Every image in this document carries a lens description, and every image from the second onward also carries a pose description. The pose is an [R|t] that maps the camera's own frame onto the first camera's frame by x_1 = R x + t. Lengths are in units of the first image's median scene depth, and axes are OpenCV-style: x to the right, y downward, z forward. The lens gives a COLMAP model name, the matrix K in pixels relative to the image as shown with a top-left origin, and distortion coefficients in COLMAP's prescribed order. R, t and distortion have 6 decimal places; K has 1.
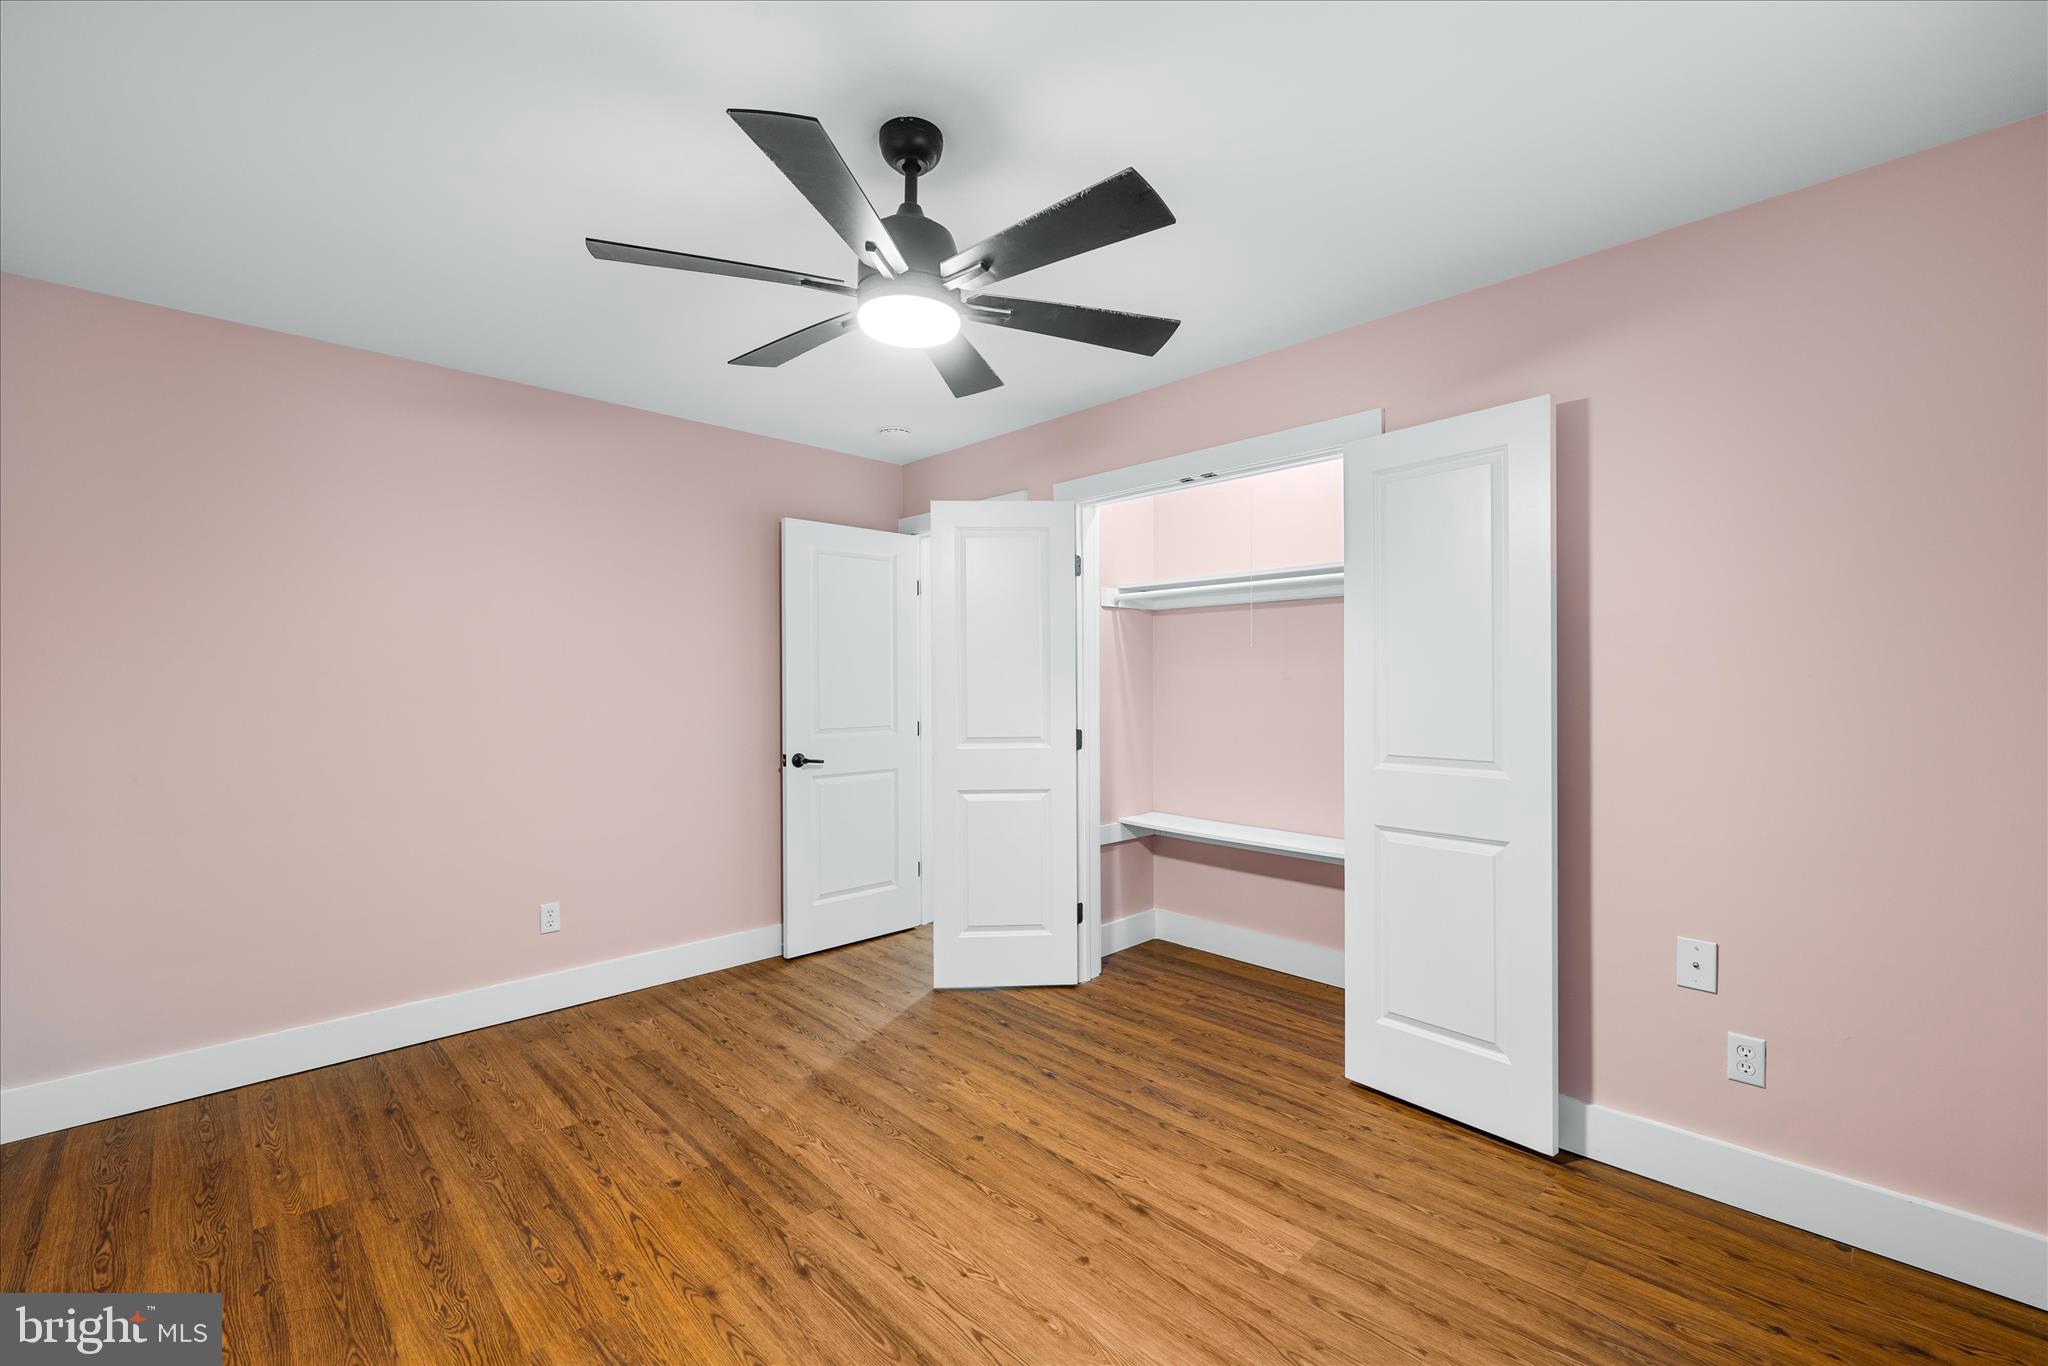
lens RADIAL K [[817.1, 0, 1027.5], [0, 817.1, 686.9], [0, 0, 1]] dist [0.002304, 0.000063]
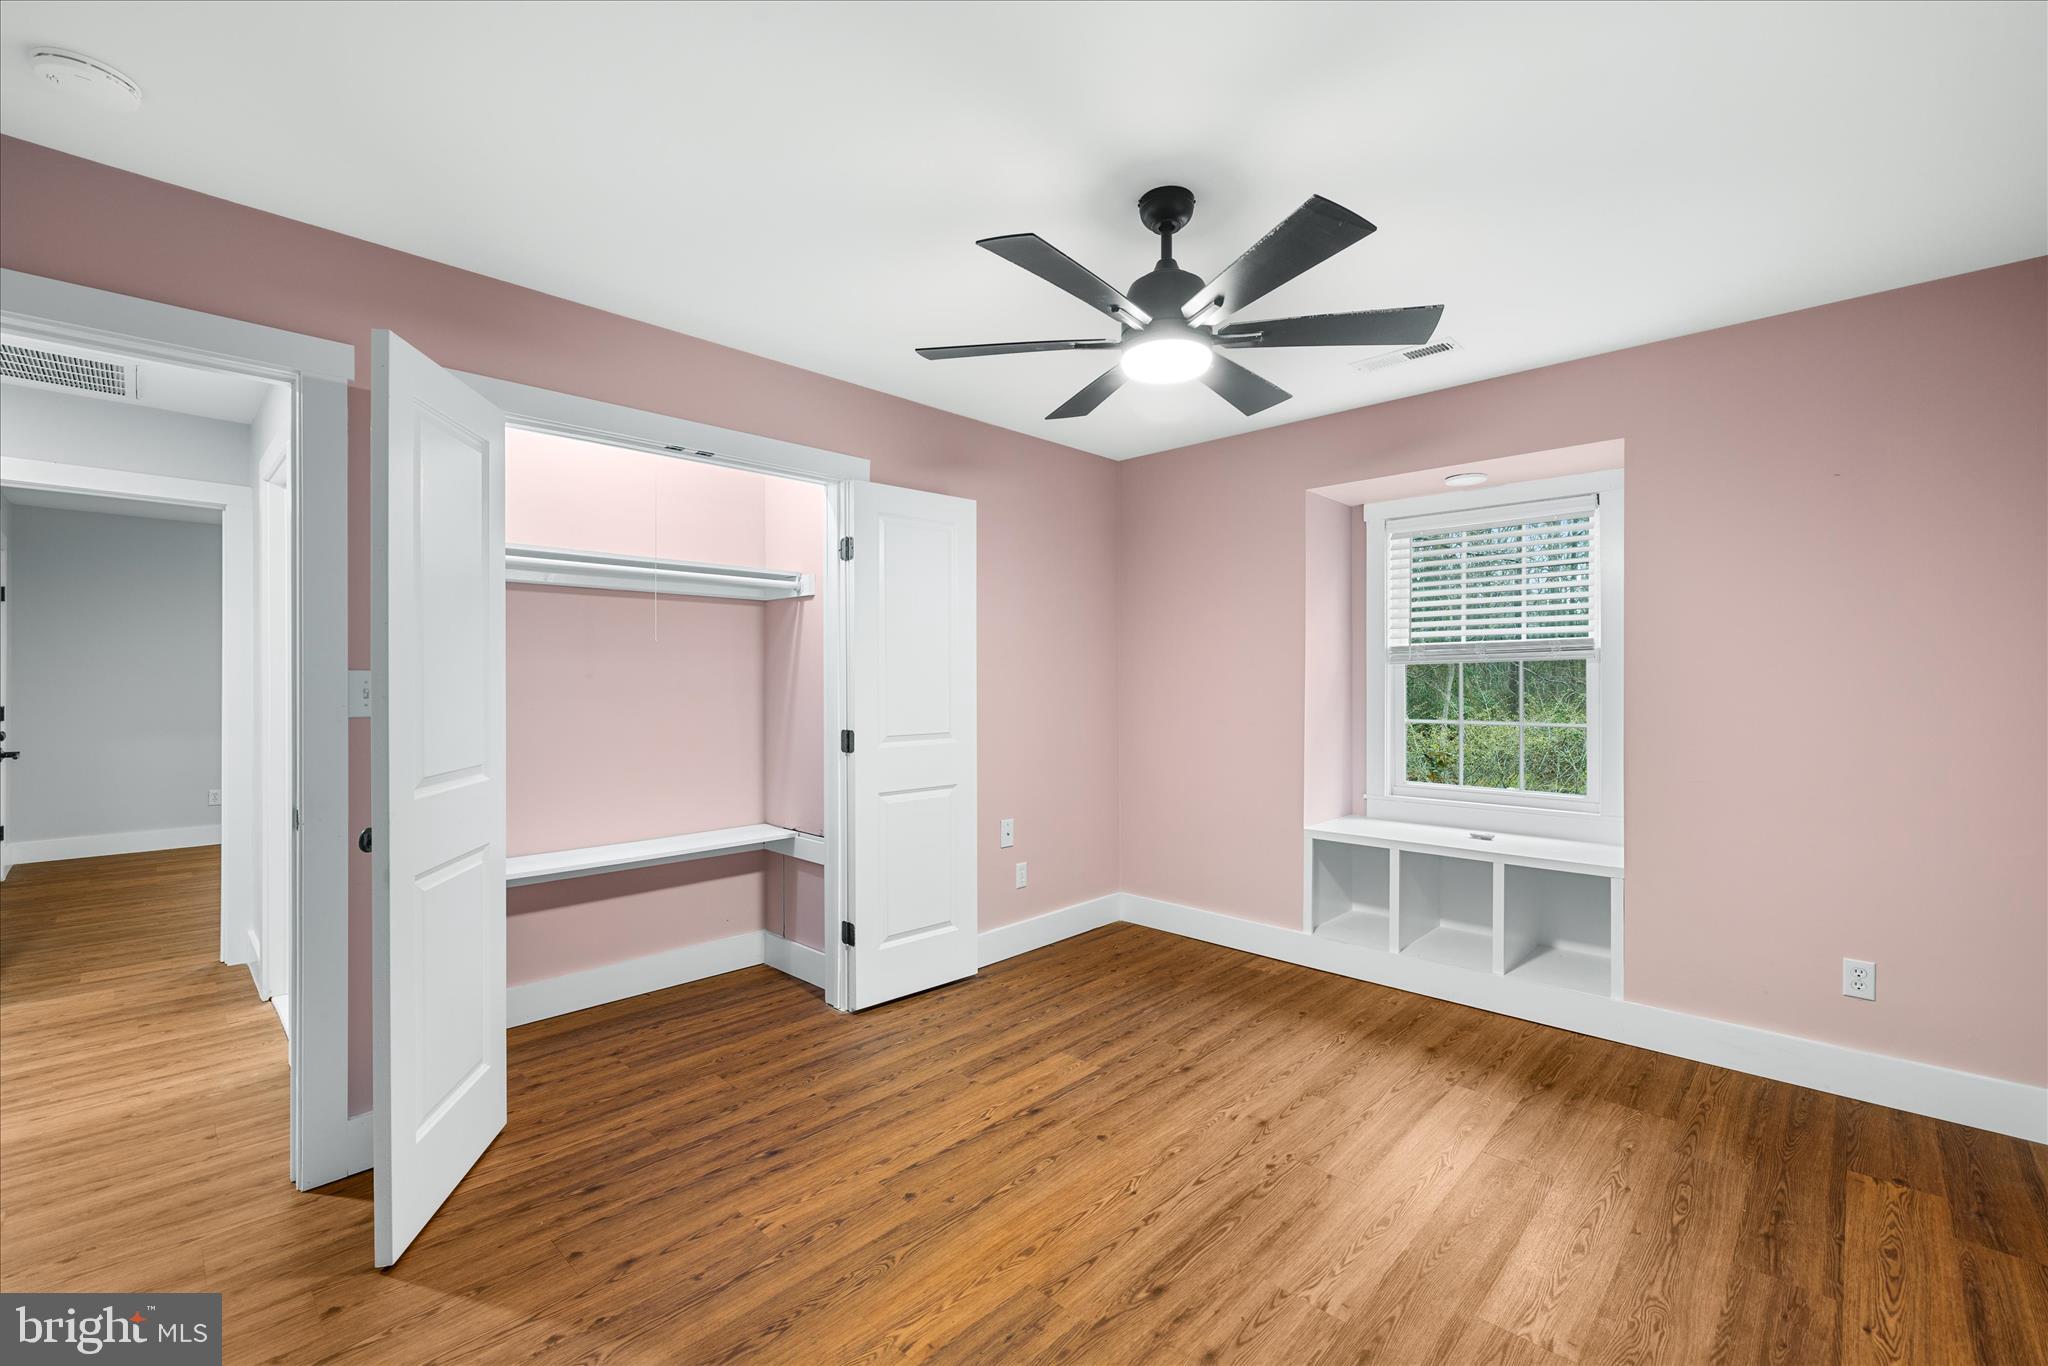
lens RADIAL K [[803.0, 0, 1027.6], [0, 803.0, 679.1], [0, 0, 1]] dist [0.000744, -0.000036]
pose [[0.027292, 0.002915, 0.999623, -0.890940], [0.006320, 0.999975, -0.003089, -0.000982], [-0.999608, 0.006401, 0.027273, 0.817910]]
